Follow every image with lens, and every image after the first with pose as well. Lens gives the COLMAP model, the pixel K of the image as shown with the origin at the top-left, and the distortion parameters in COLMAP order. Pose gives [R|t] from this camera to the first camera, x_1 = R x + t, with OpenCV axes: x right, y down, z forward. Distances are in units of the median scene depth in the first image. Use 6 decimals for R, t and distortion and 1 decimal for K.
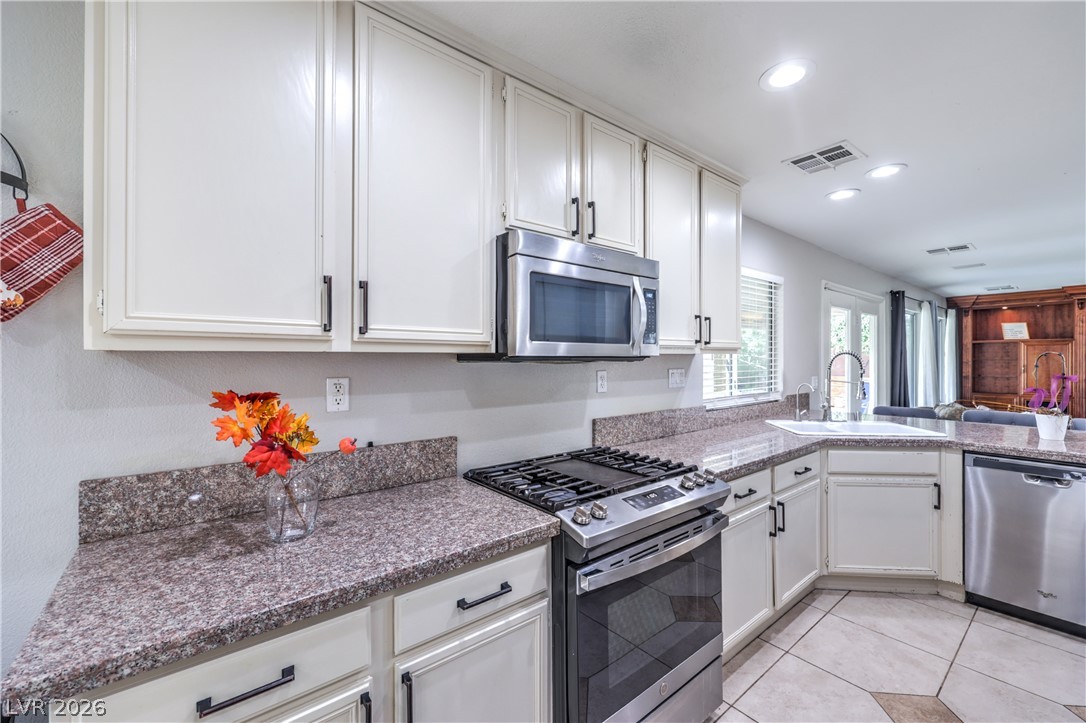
lens RADIAL K [[441.8, 0, 545.1], [0, 441.8, 359.9], [0, 0, 1]] dist [-0.001863, -0.000264]
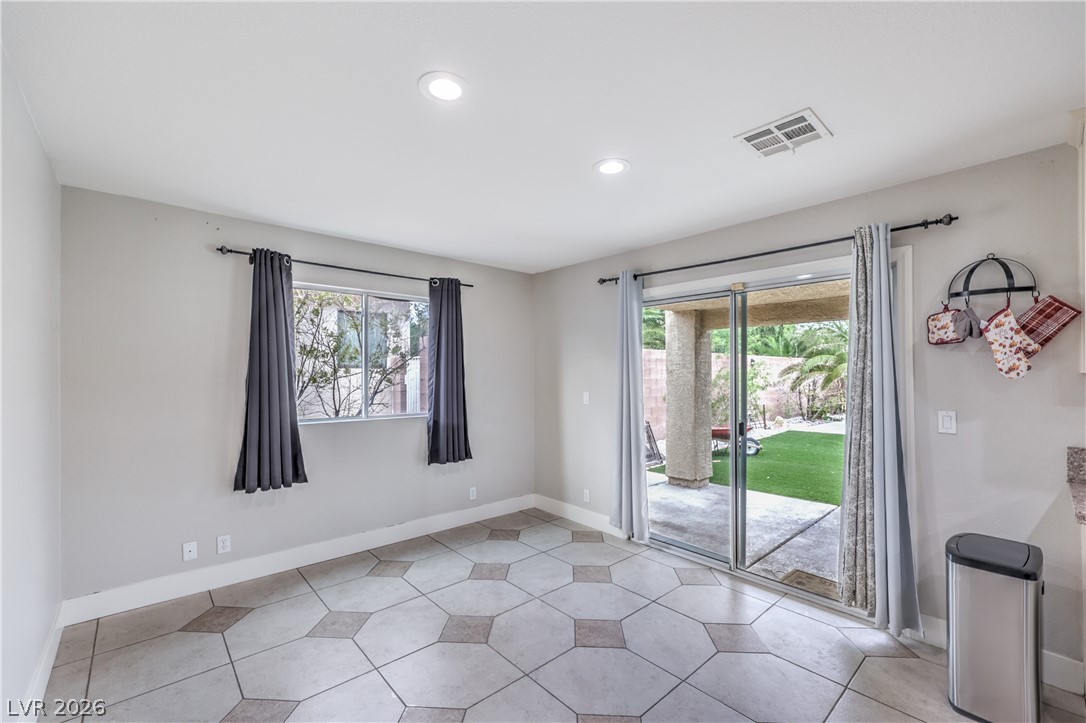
lens RADIAL K [[452.2, 0, 543.0], [0, 452.2, 365.1], [0, 0, 1]] dist [-0.000392, 0.000359]
pose [[0.042274, -0.014784, -0.998997, 0.295655], [-0.003235, 0.999883, -0.014935, -0.007565], [0.999101, 0.003864, 0.042221, -0.517365]]
